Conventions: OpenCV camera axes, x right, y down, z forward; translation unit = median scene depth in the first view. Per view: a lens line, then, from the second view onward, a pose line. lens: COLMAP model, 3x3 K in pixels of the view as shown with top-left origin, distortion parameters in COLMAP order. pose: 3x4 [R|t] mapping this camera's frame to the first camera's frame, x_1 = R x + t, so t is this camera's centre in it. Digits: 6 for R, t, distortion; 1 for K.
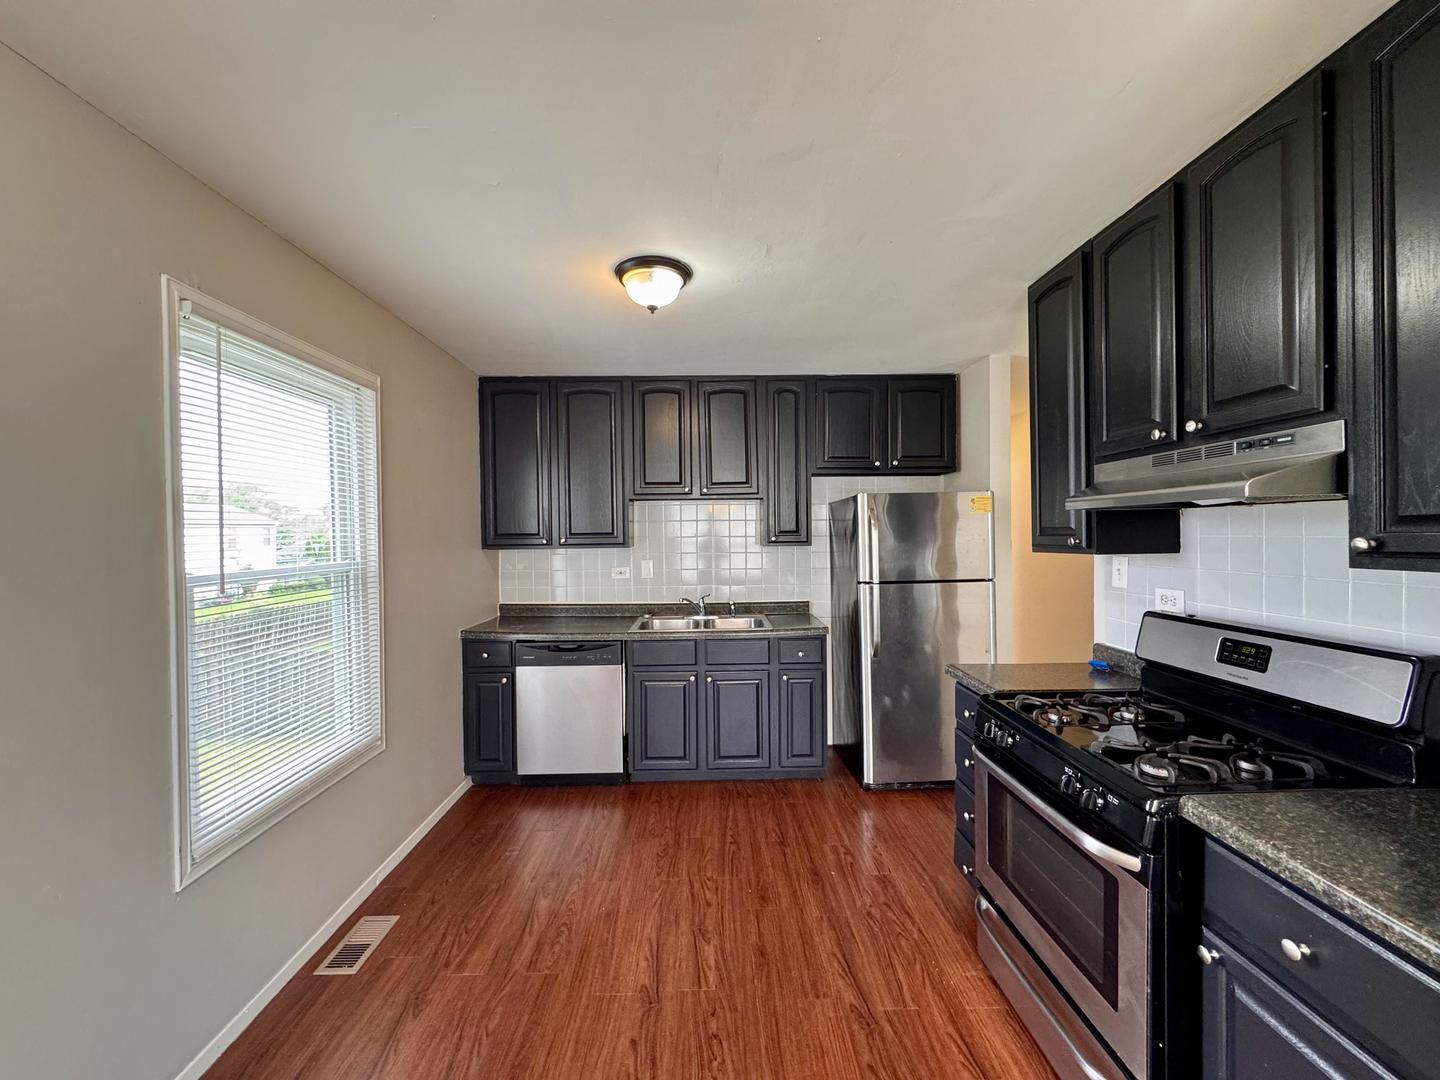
lens RADIAL K [[579.9, 0, 717.2], [0, 579.9, 541.0], [0, 0, 1]] dist [-0.000735, 0.000027]
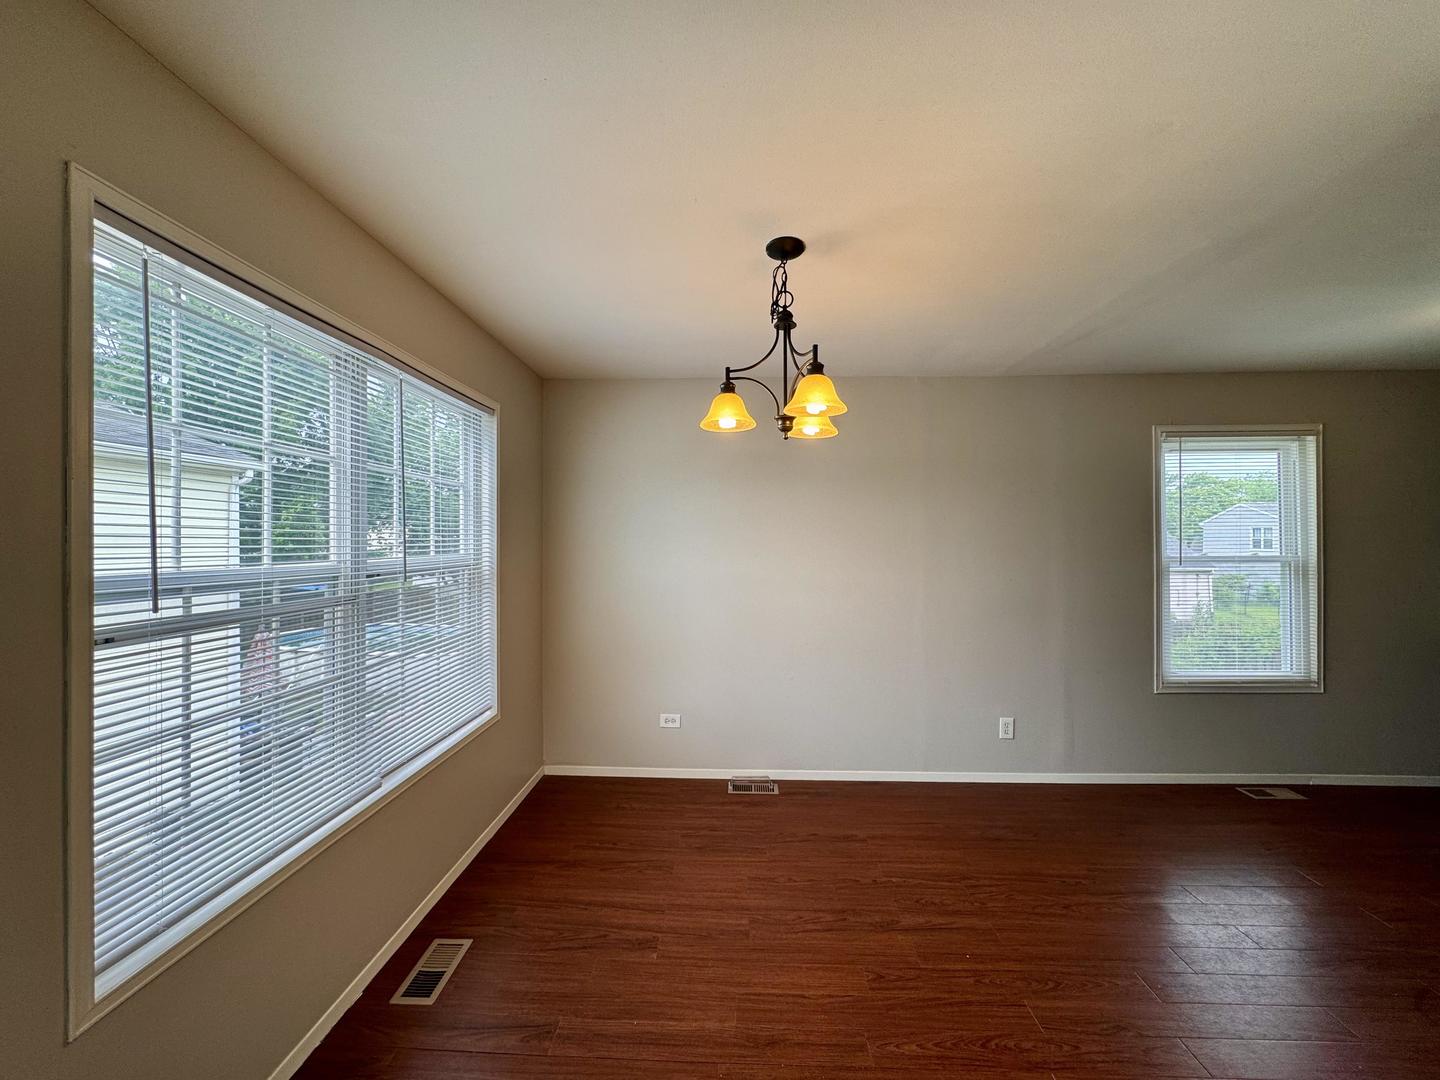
lens RADIAL K [[574.2, 0, 719.7], [0, 574.2, 537.0], [0, 0, 1]] dist [-0.001022, 0.000135]
pose [[-0.060764, 0.003504, -0.998146, 0.693175], [-0.009169, 0.999950, 0.004068, -0.003703], [0.998110, 0.009399, -0.060728, -0.281743]]
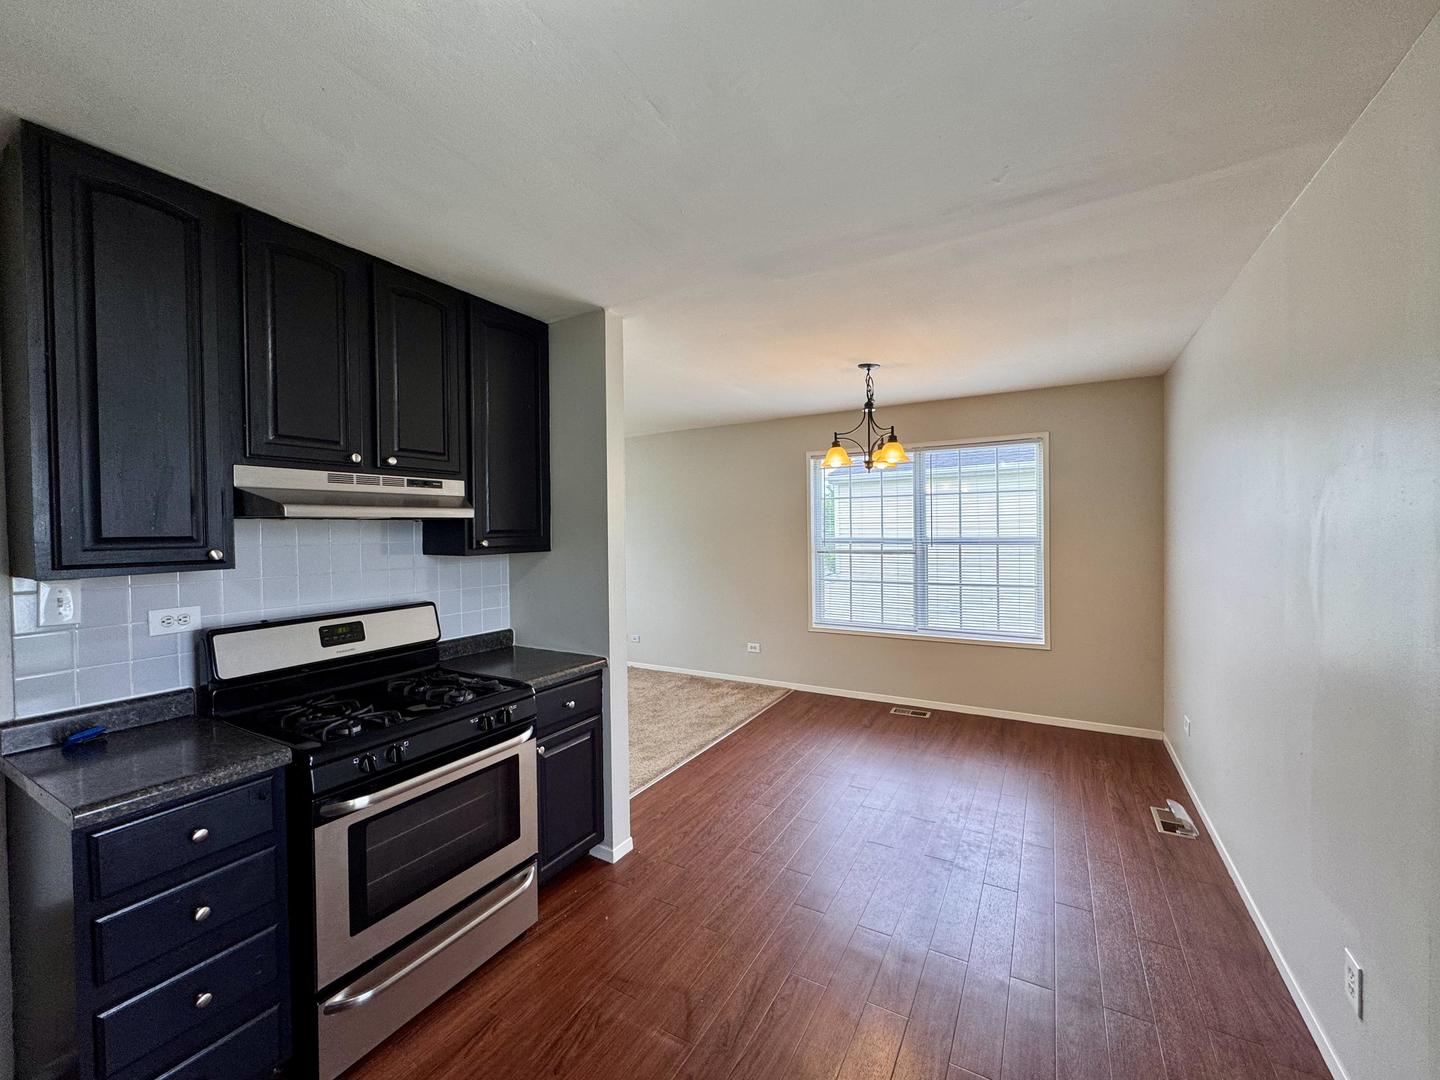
lens RADIAL K [[574.2, 0, 719.7], [0, 574.2, 537.0], [0, 0, 1]] dist [-0.001022, 0.000135]
pose [[-0.850982, 0.015772, 0.524958, -0.257515], [0.028449, 0.999466, 0.016089, -0.010156], [-0.524424, 0.028626, -0.850976, 0.840676]]
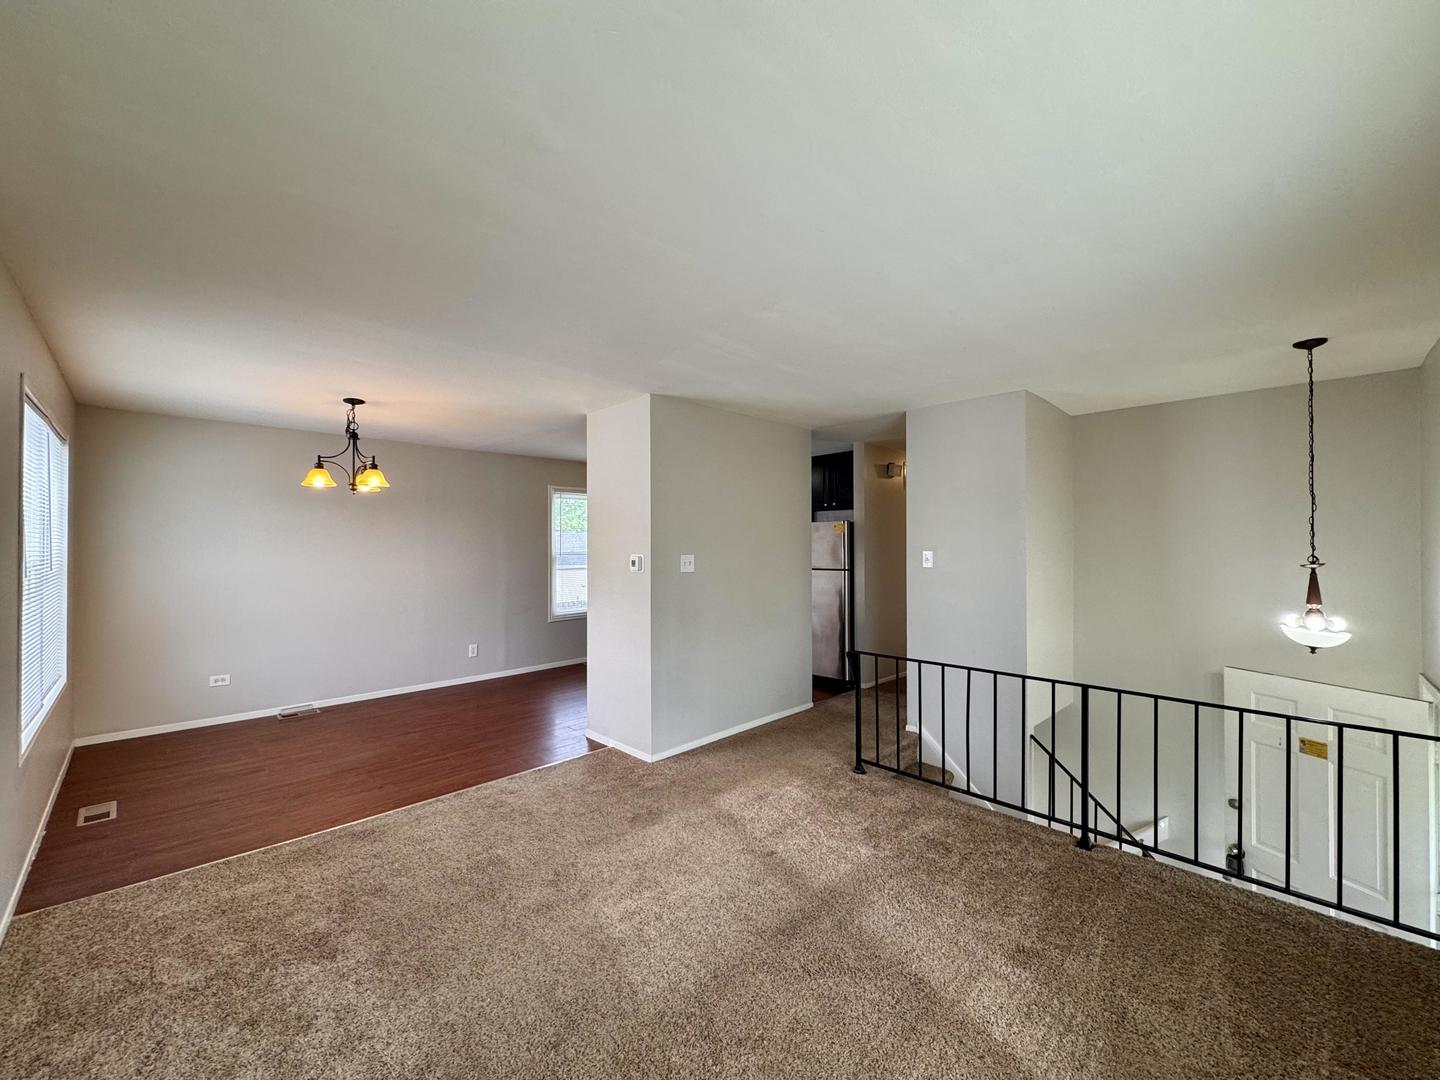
lens RADIAL K [[574.2, 0, 719.7], [0, 574.2, 537.0], [0, 0, 1]] dist [-0.001022, 0.000135]
pose [[0.687372, -0.000674, -0.726305, 1.540808], [-0.012278, 0.999846, -0.012548, -0.006870], [0.726202, 0.017543, 0.687258, -0.529661]]
